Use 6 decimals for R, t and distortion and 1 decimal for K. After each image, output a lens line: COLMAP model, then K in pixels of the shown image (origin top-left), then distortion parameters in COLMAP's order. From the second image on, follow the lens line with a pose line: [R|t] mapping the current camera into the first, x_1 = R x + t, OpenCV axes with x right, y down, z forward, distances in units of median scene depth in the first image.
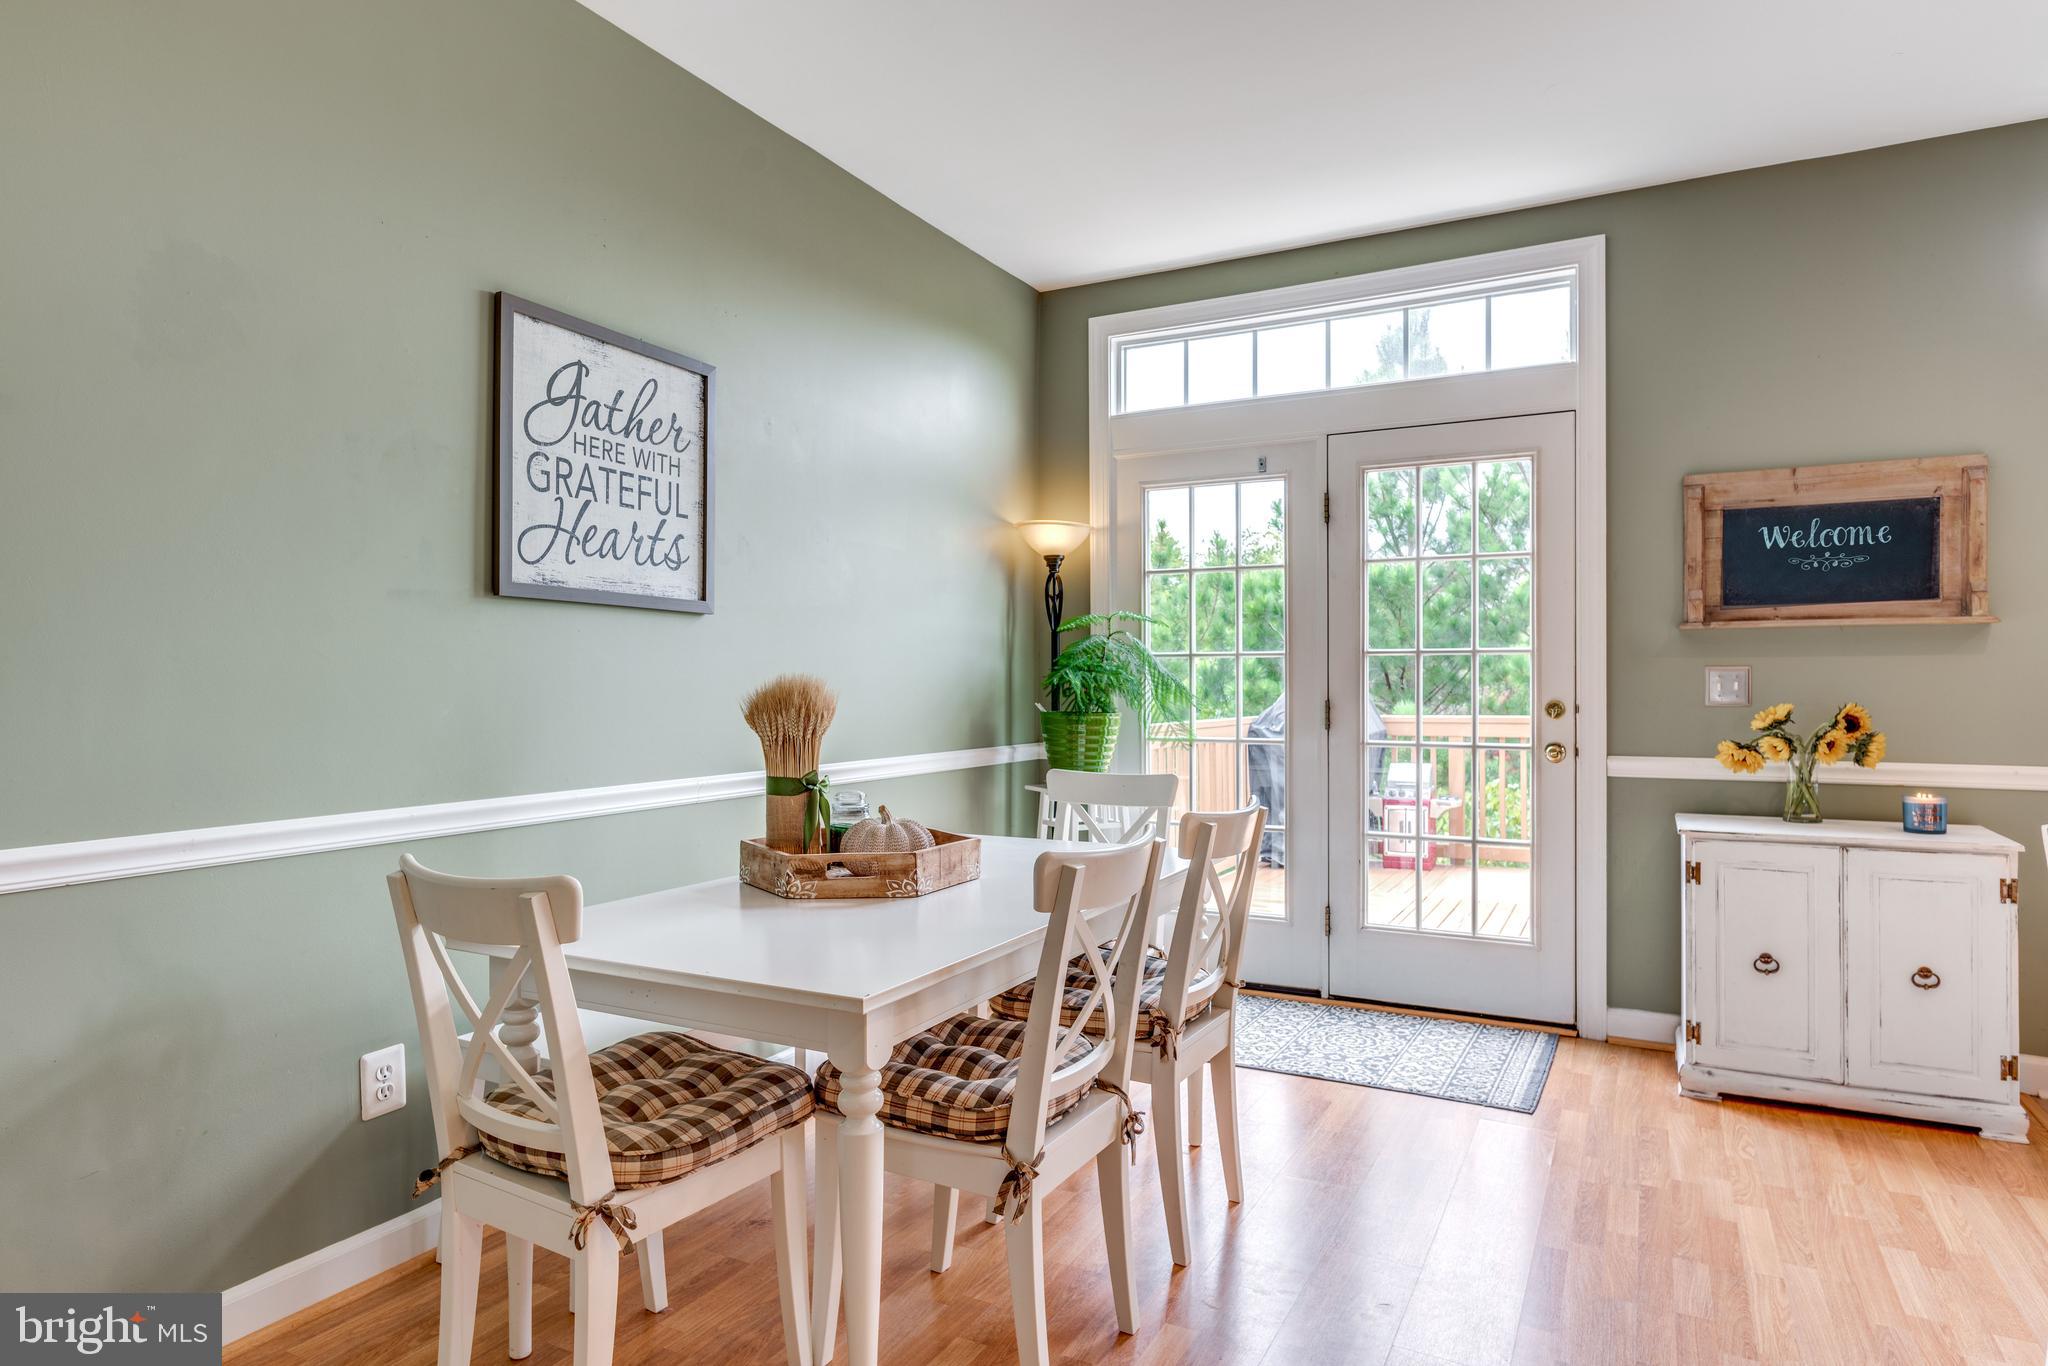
lens RADIAL K [[1172.3, 0, 1019.7], [0, 1172.3, 681.4], [0, 0, 1]] dist [-0.009135, 0.000811]
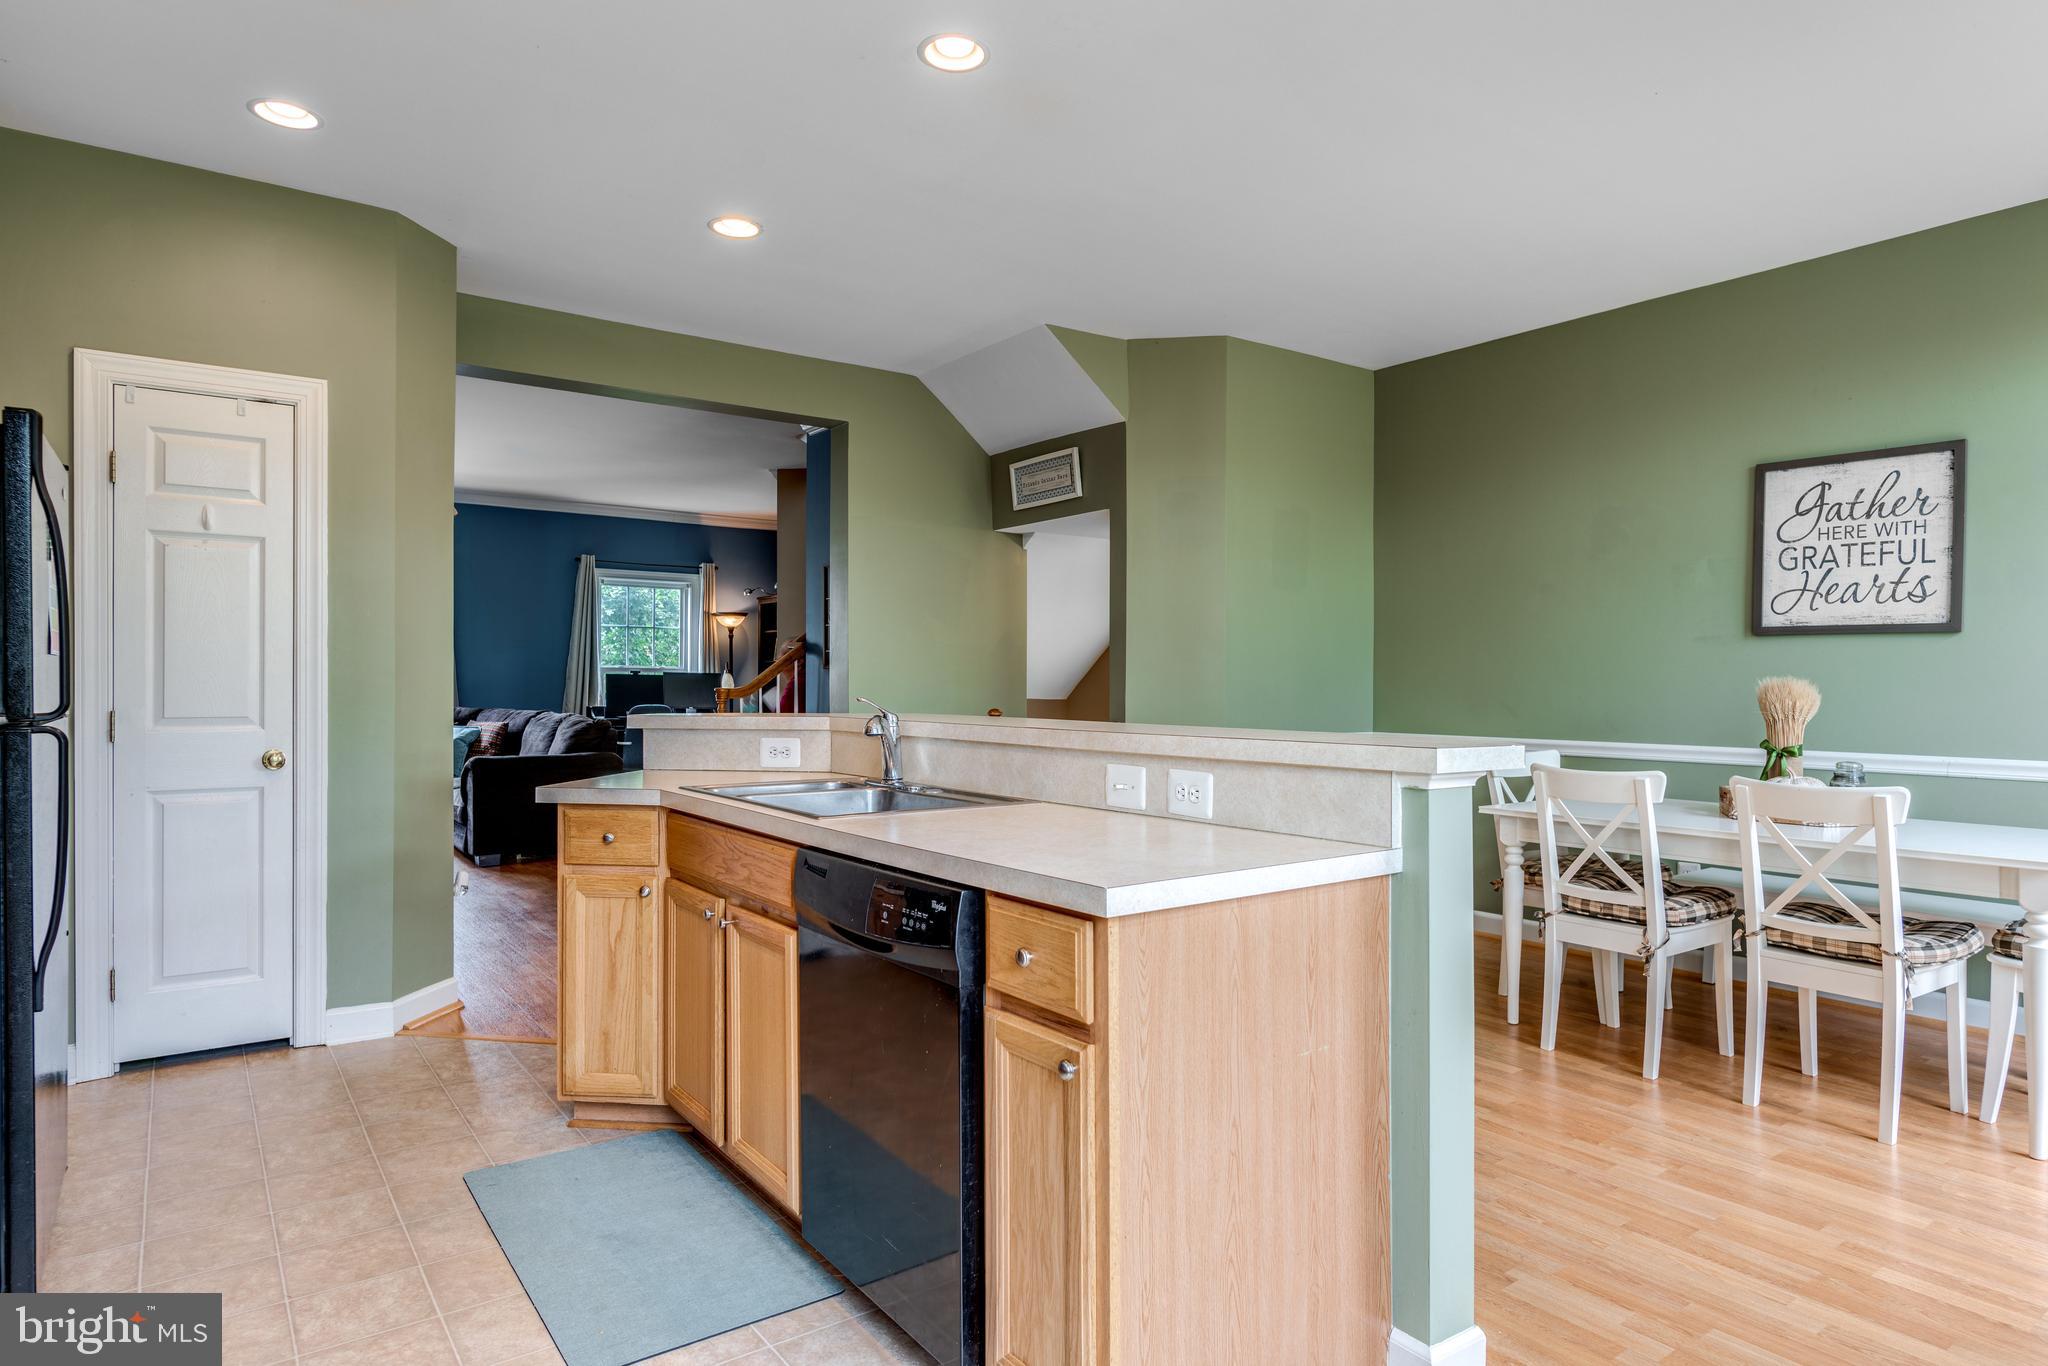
lens RADIAL K [[1172.3, 0, 1019.7], [0, 1172.3, 681.4], [0, 0, 1]] dist [-0.009135, 0.000811]
pose [[-0.438109, -0.000101, -0.898922, 1.502575], [-0.001831, 0.999998, 0.000781, -0.001670], [0.898920, 0.001988, -0.438109, 0.700445]]
